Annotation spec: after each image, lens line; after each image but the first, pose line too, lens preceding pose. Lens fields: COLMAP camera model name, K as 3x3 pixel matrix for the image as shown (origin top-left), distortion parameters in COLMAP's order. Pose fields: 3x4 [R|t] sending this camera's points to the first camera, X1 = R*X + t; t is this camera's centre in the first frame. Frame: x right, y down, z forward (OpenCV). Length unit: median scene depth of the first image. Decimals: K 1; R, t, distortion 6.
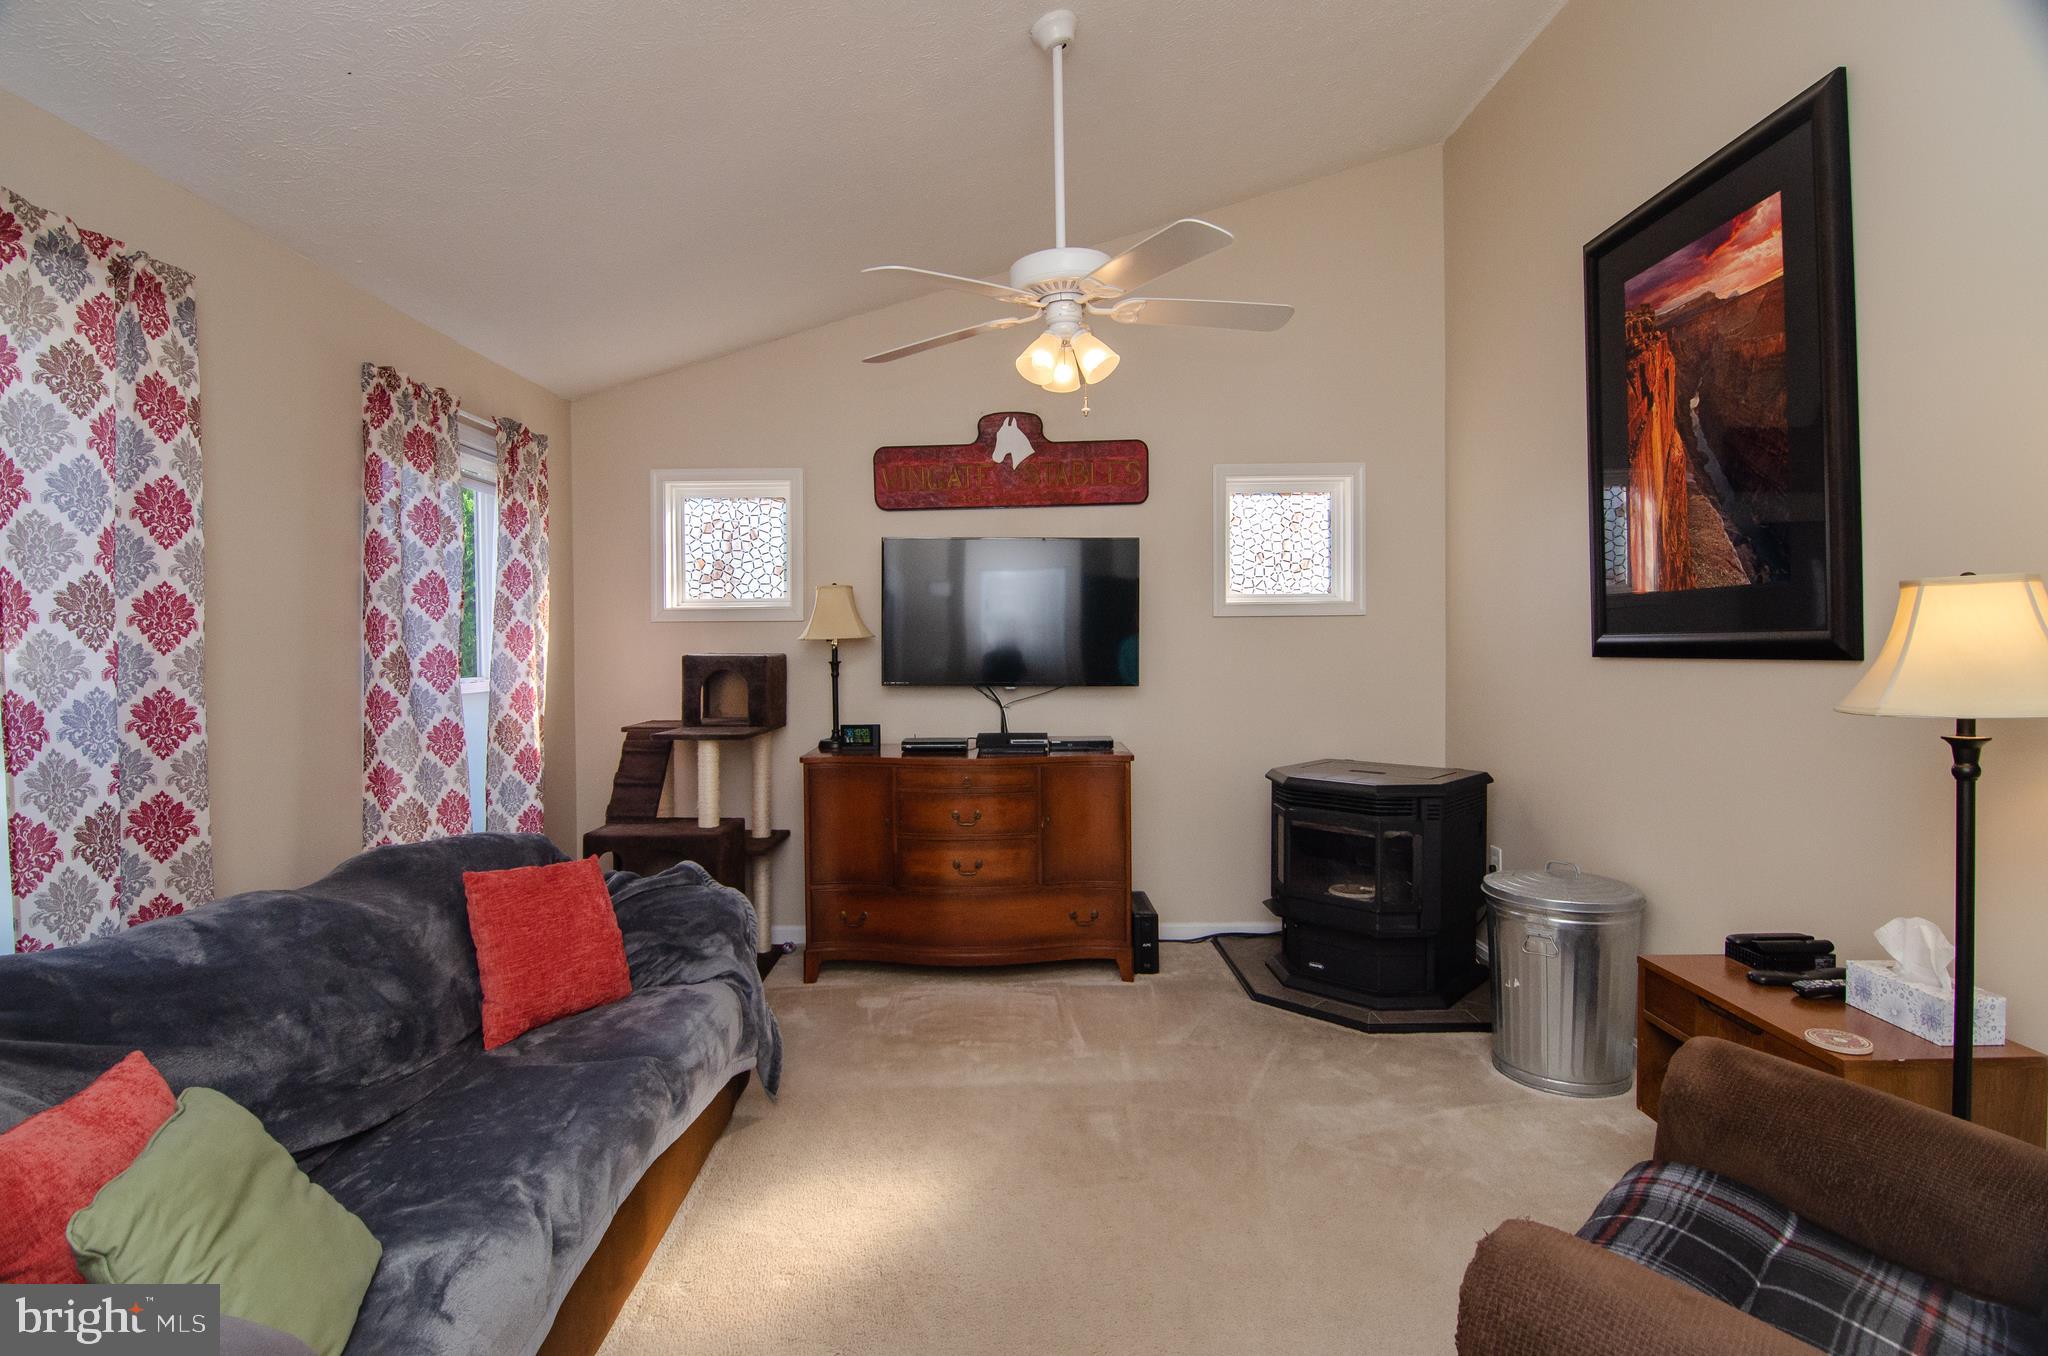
lens RADIAL K [[983.5, 0, 1028.6], [0, 983.5, 648.0], [0, 0, 1]] dist [-0.001902, -0.012443]
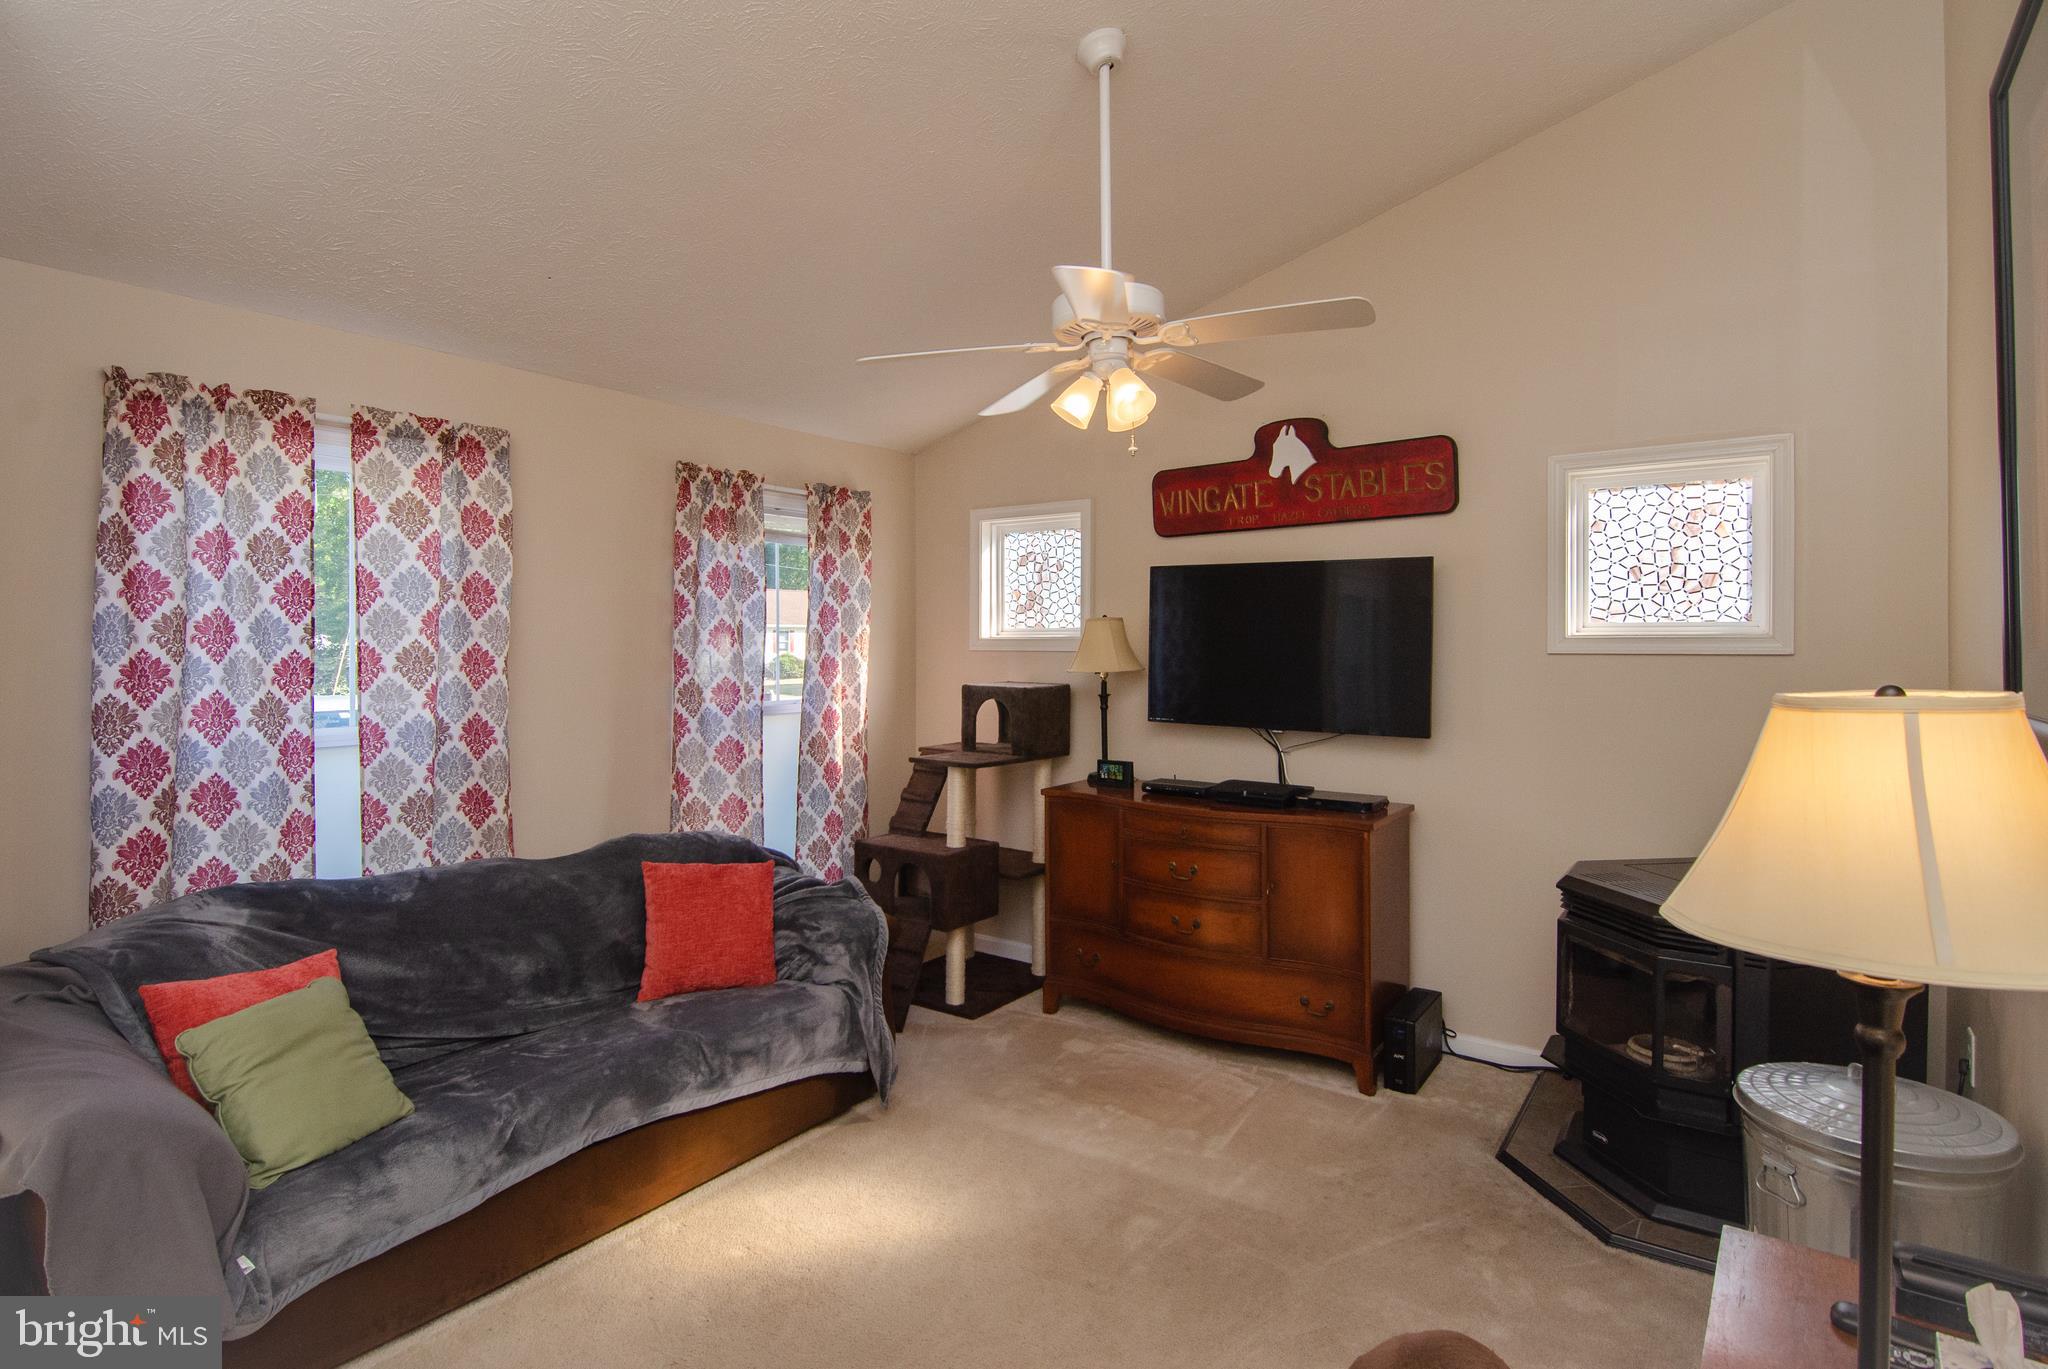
lens RADIAL K [[1070.5, 0, 1015.6], [0, 1070.5, 638.3], [0, 0, 1]] dist [0.004939, -0.009693]
pose [[0.805683, 0.007965, -0.592293, 0.430850], [-0.011676, 0.999929, -0.002435, -0.045441], [0.592232, 0.008878, 0.805719, 0.095051]]
